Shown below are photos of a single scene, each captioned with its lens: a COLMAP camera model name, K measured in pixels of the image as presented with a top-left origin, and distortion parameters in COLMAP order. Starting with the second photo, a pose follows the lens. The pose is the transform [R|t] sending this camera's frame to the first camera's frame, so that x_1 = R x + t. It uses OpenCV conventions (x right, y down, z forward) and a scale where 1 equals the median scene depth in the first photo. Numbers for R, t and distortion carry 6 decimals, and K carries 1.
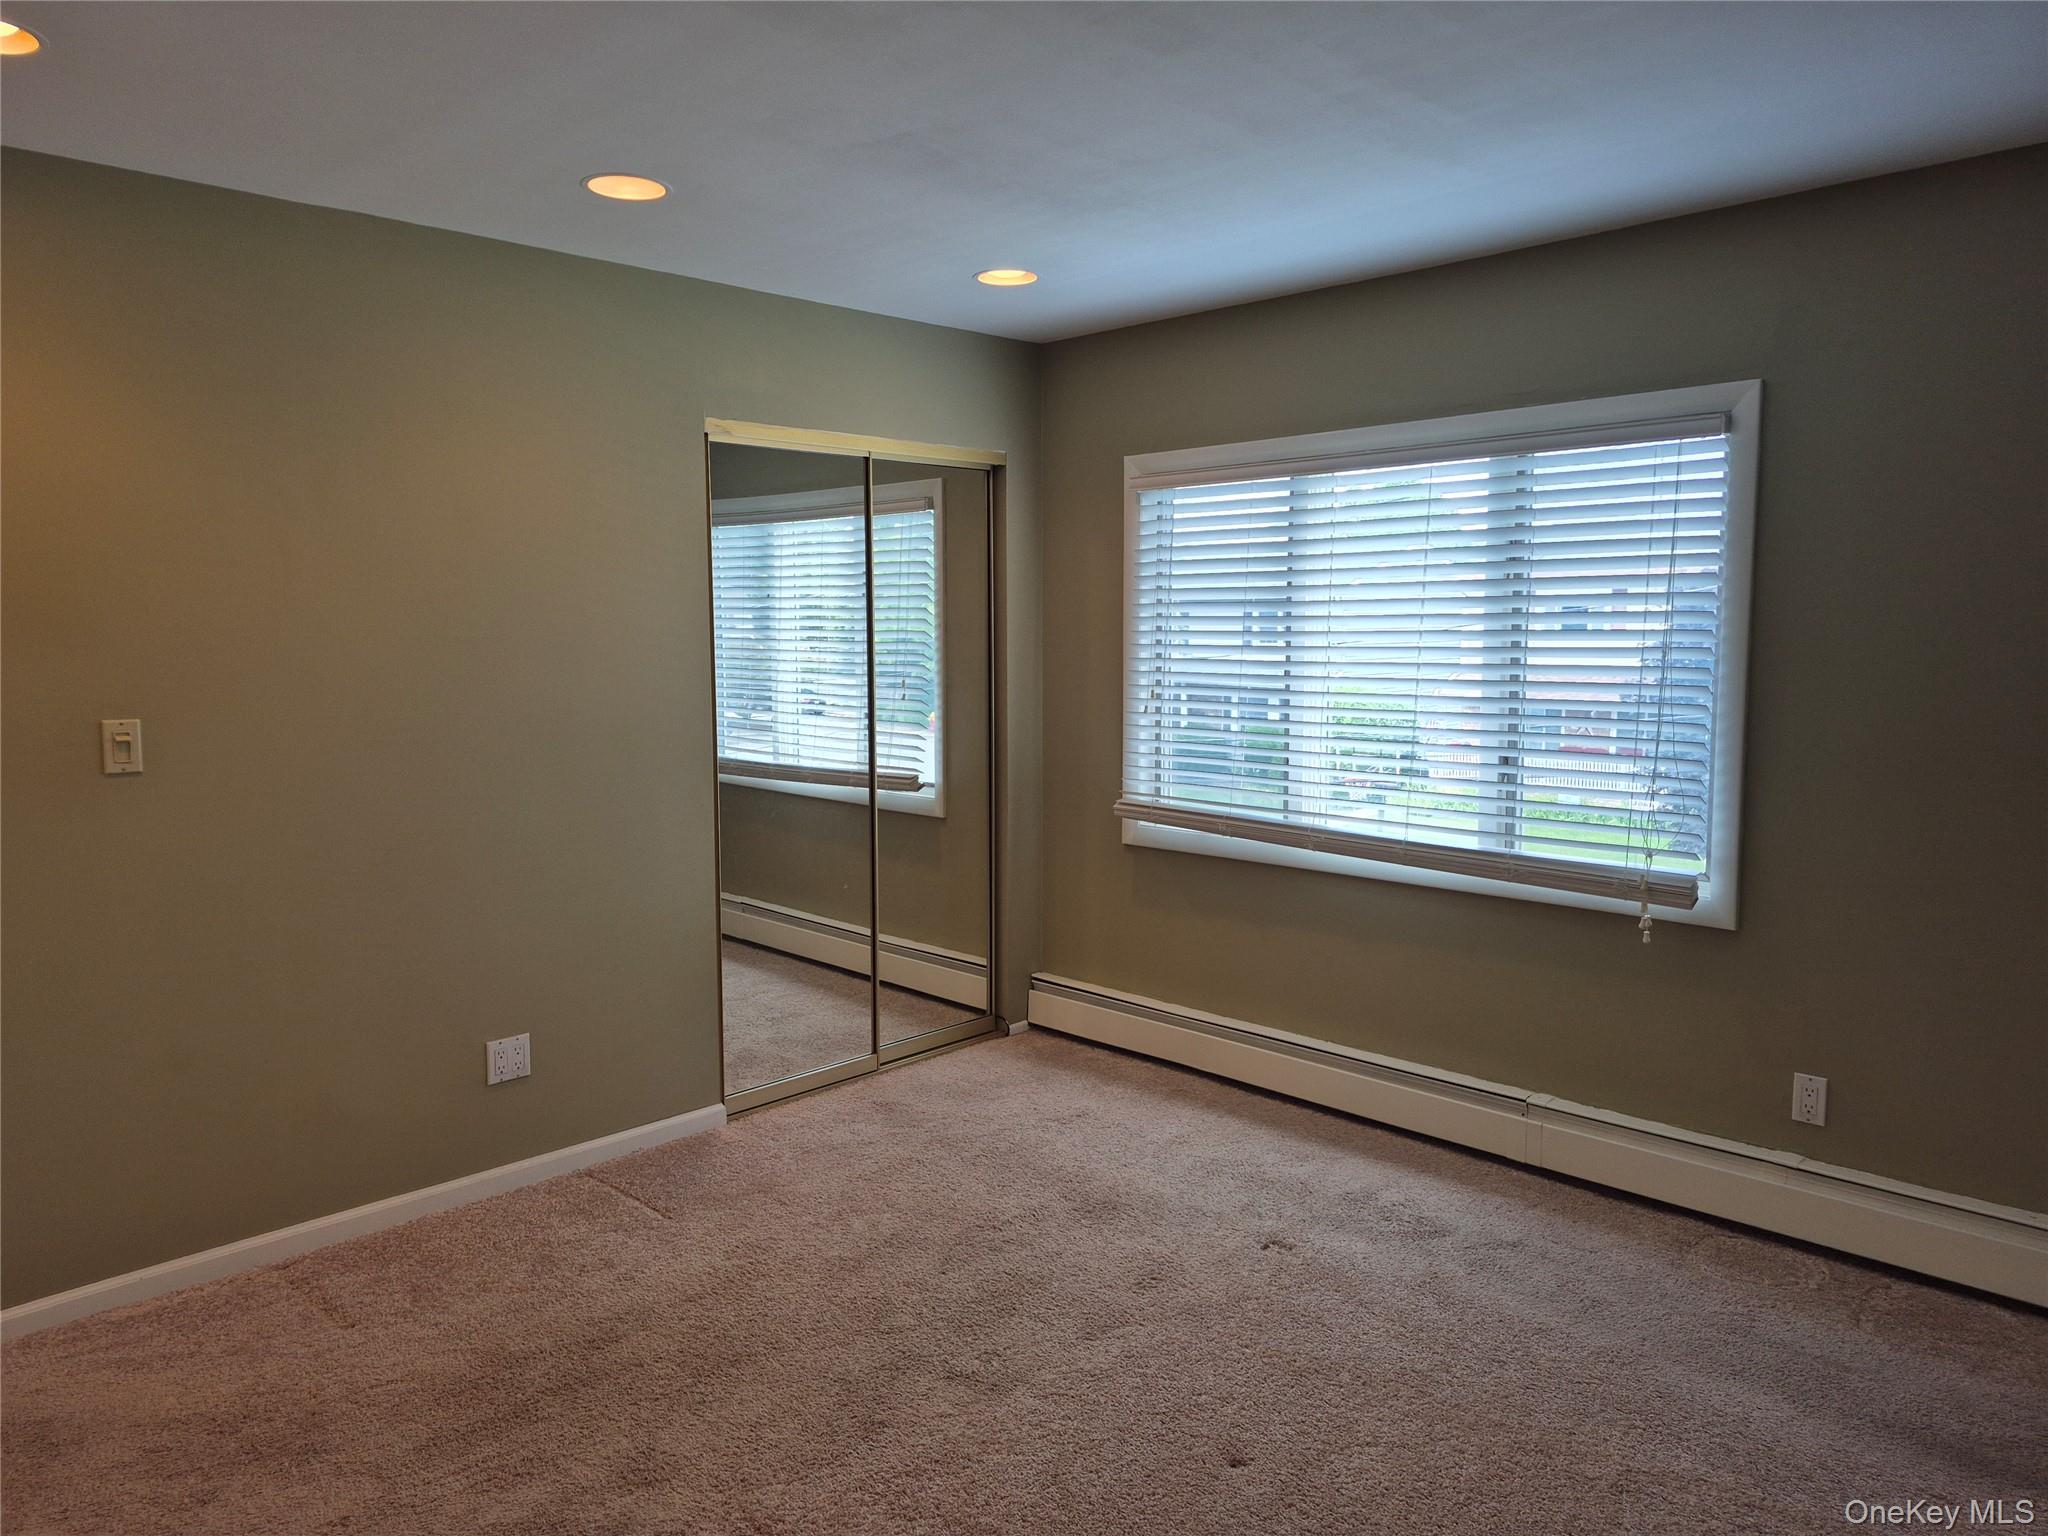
lens RADIAL K [[1386.4, 0, 1031.2], [0, 1386.4, 767.3], [0, 0, 1]] dist [0.029665, -0.003032]
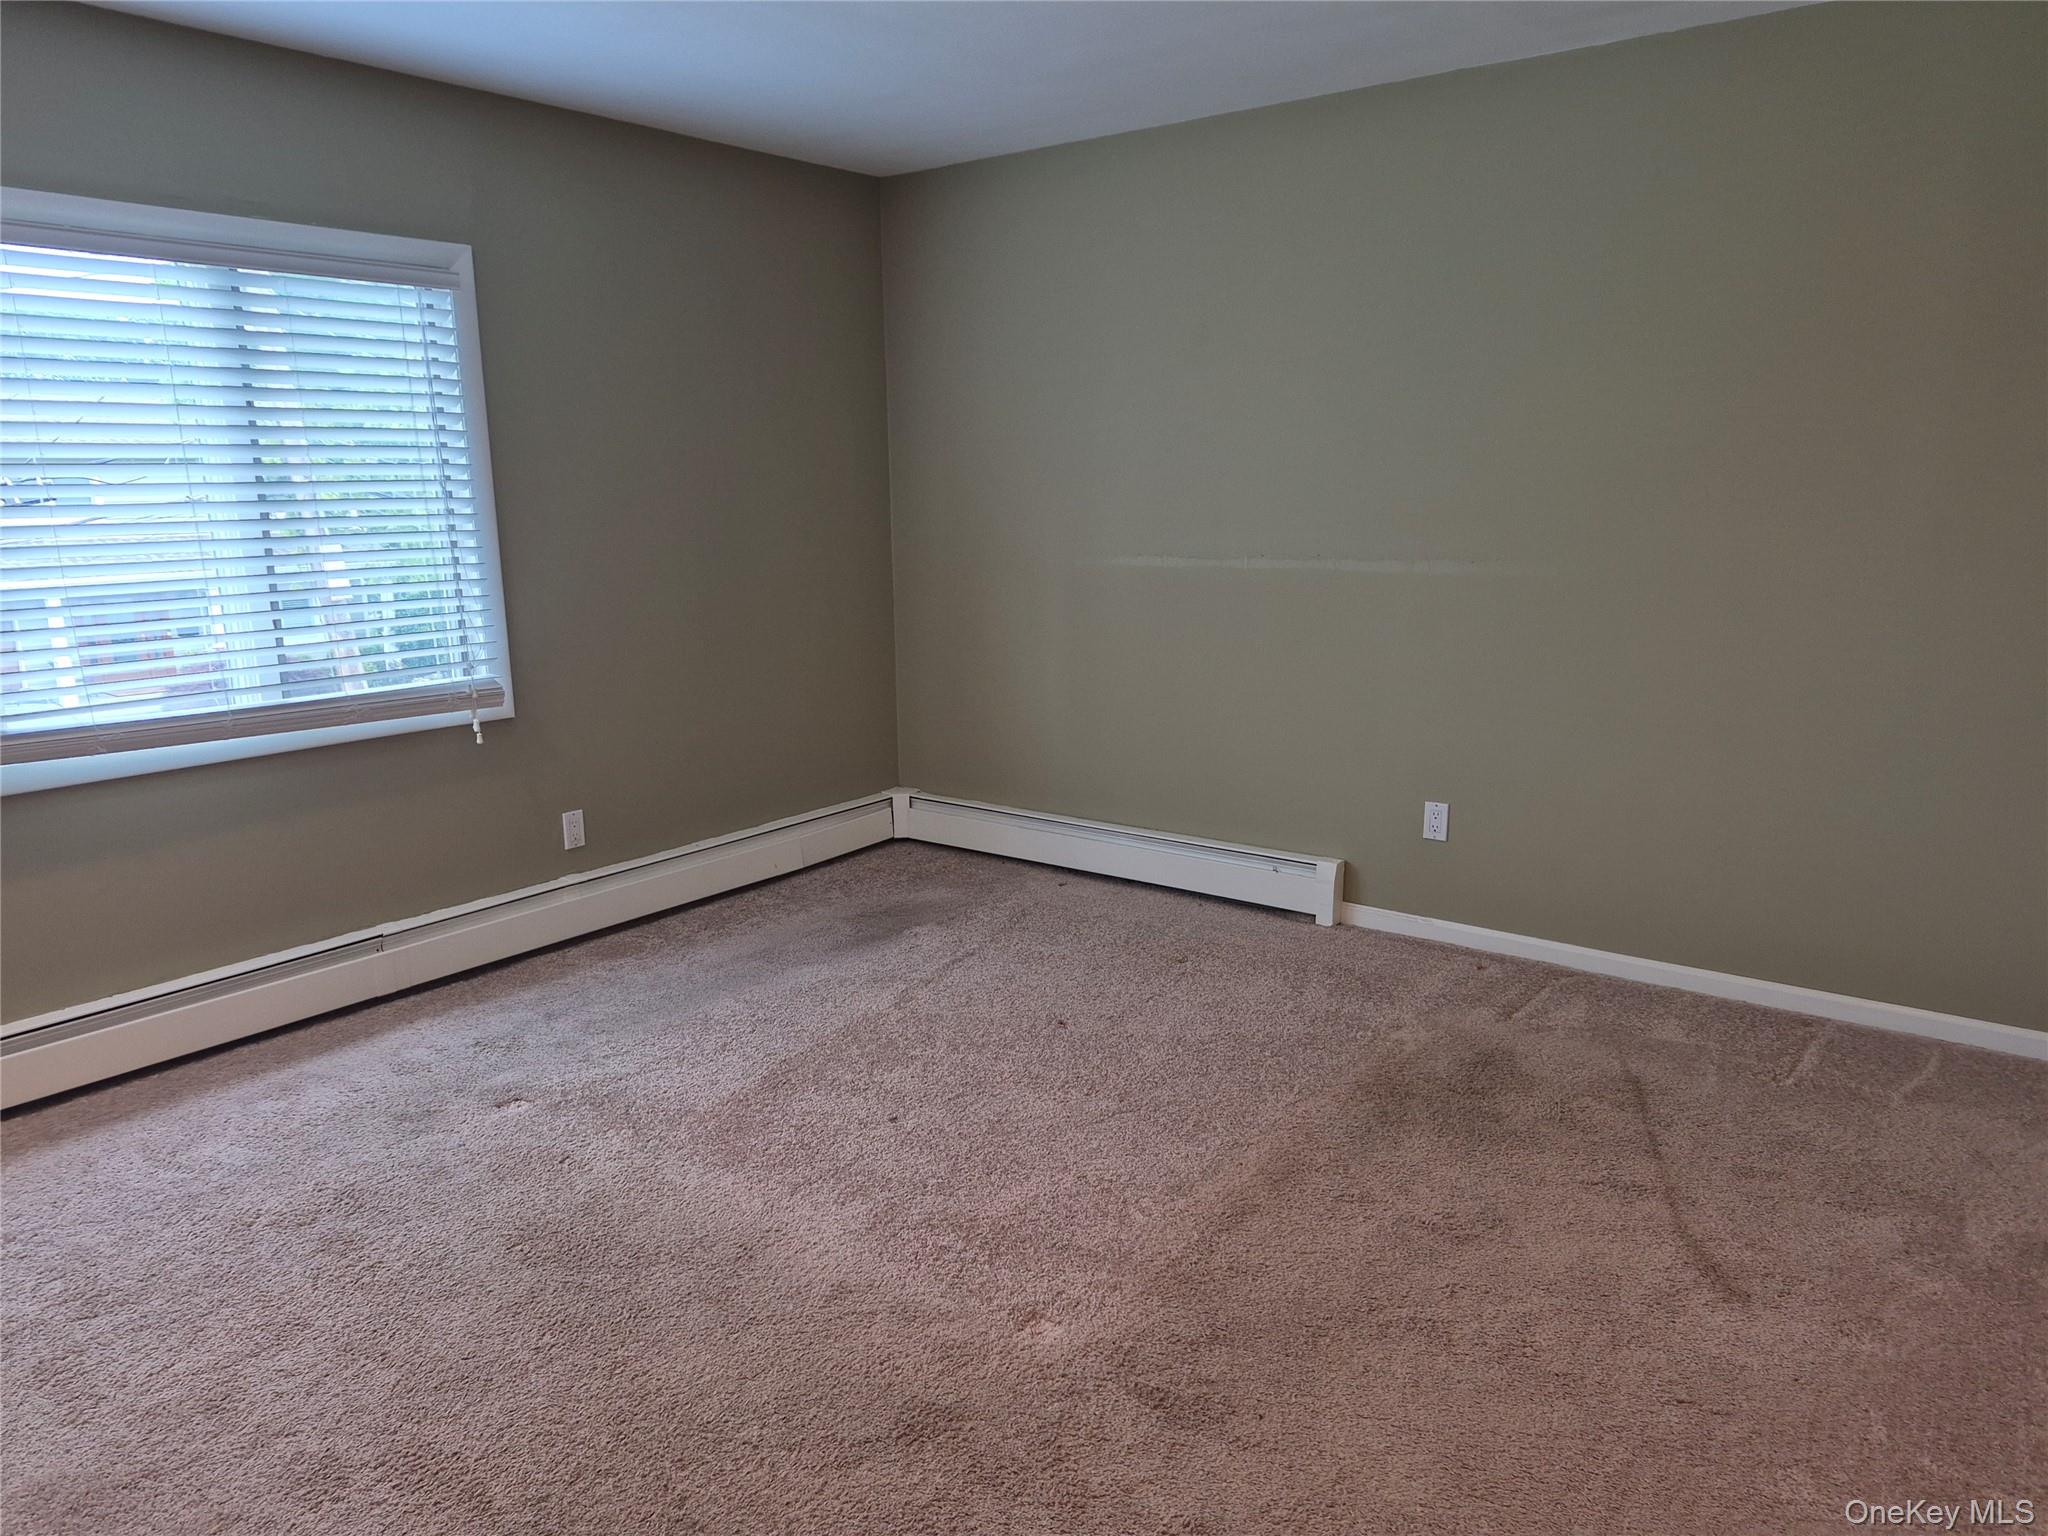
lens RADIAL K [[1386.4, 0, 1030.6], [0, 1386.4, 770.9], [0, 0, 1]] dist [0.029665, -0.003032]
pose [[-0.108006, -0.211012, 0.971498, -0.704936], [0.104006, 0.969454, 0.222131, -0.057895], [-0.988695, 0.125033, -0.082761, 0.640523]]
